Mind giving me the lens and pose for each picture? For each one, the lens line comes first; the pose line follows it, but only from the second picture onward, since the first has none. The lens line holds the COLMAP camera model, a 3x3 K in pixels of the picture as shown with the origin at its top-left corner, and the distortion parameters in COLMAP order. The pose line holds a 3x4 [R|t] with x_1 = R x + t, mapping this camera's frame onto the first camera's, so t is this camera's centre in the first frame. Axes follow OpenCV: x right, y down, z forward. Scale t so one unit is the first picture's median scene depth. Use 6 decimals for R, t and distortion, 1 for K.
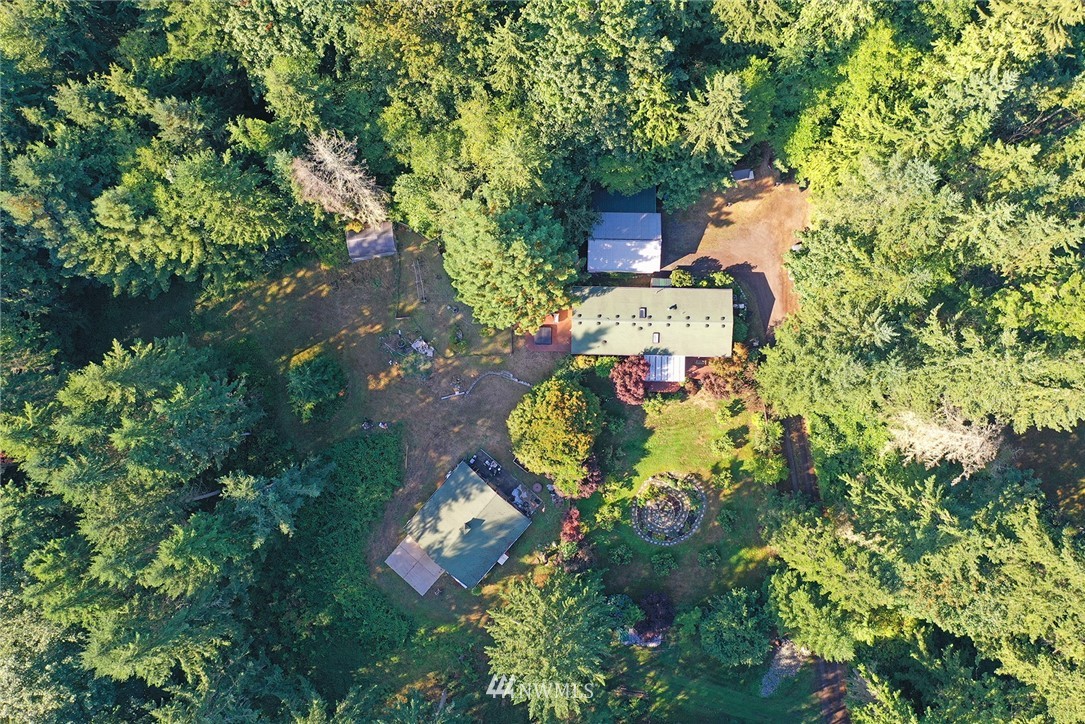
lens RADIAL K [[897.5, 0, 542.5], [0, 897.5, 362.0], [0, 0, 1]] dist [0.064041, -0.000813]
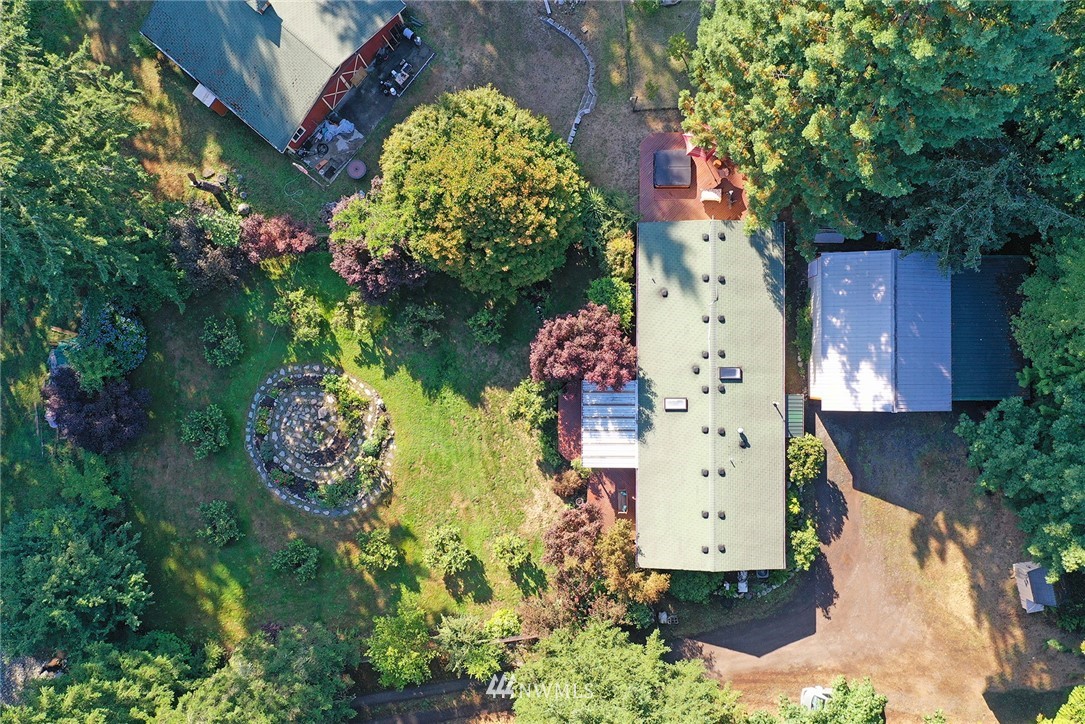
lens RADIAL K [[888.1, 0, 543.4], [0, 888.1, 342.3], [0, 0, 1]] dist [0.004721, -0.004438]
pose [[0.018713, 0.999786, -0.008851, 0.096165], [-0.999084, 0.019039, 0.038312, 0.022634], [0.038473, 0.008126, 0.999227, 0.535786]]
